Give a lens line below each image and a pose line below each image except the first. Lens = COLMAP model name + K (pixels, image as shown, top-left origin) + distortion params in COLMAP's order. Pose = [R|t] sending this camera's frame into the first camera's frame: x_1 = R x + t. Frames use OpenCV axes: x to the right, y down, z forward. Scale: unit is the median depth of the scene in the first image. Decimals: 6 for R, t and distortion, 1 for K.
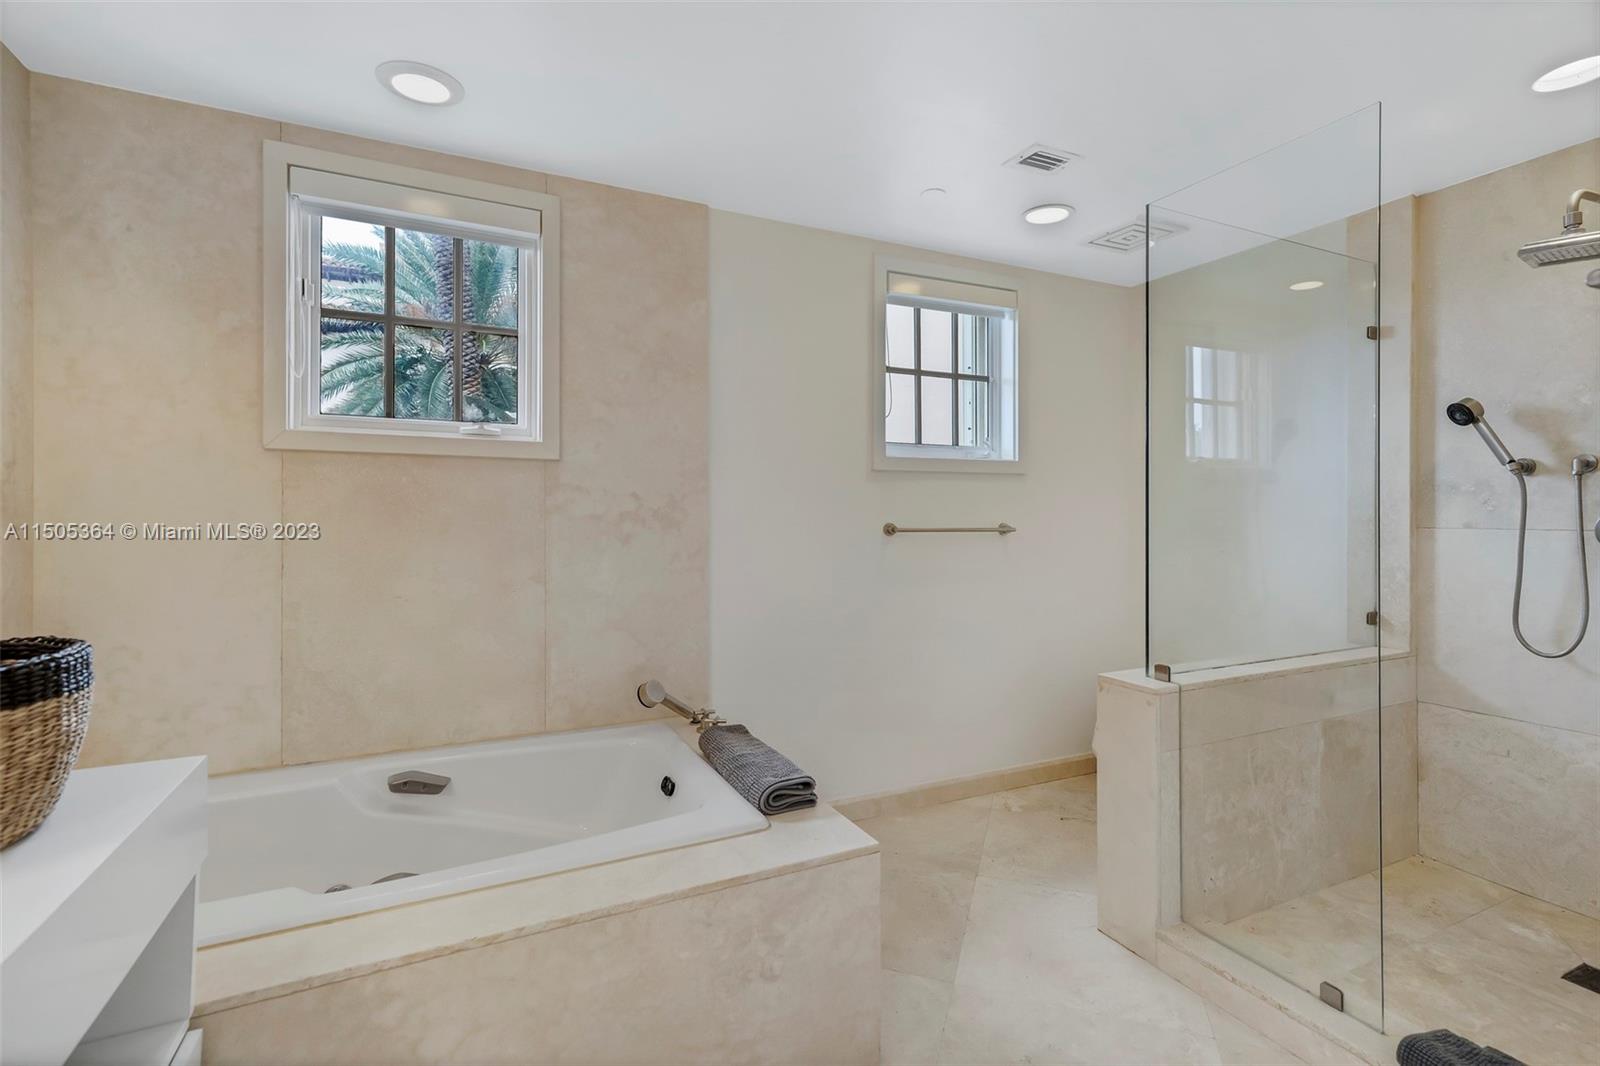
lens RADIAL K [[732.2, 0, 803.9], [0, 732.2, 515.6], [0, 0, 1]] dist [0.007631, 0.000010]
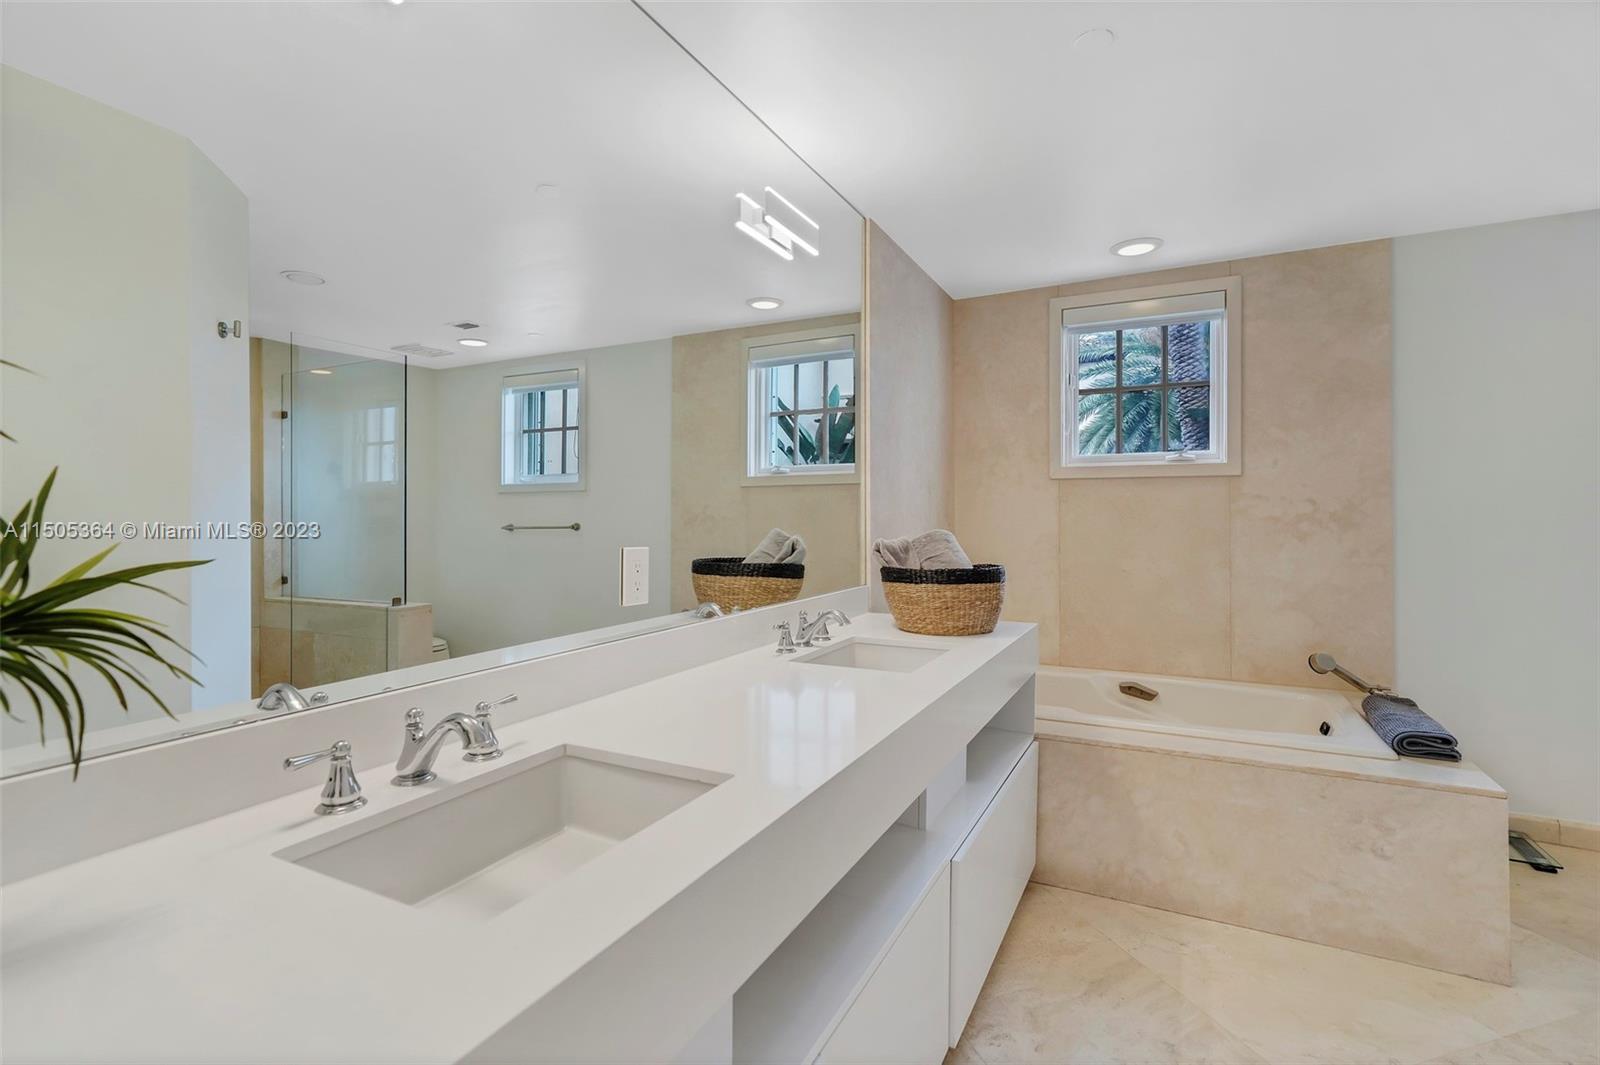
lens RADIAL K [[732.2, 0, 803.9], [0, 732.2, 515.1], [0, 0, 1]] dist [0.007631, 0.000010]
pose [[0.594411, -0.006885, -0.804132, 0.274285], [0.001125, 0.999969, -0.007730, 0.005024], [0.804161, 0.003690, 0.594400, -0.439250]]
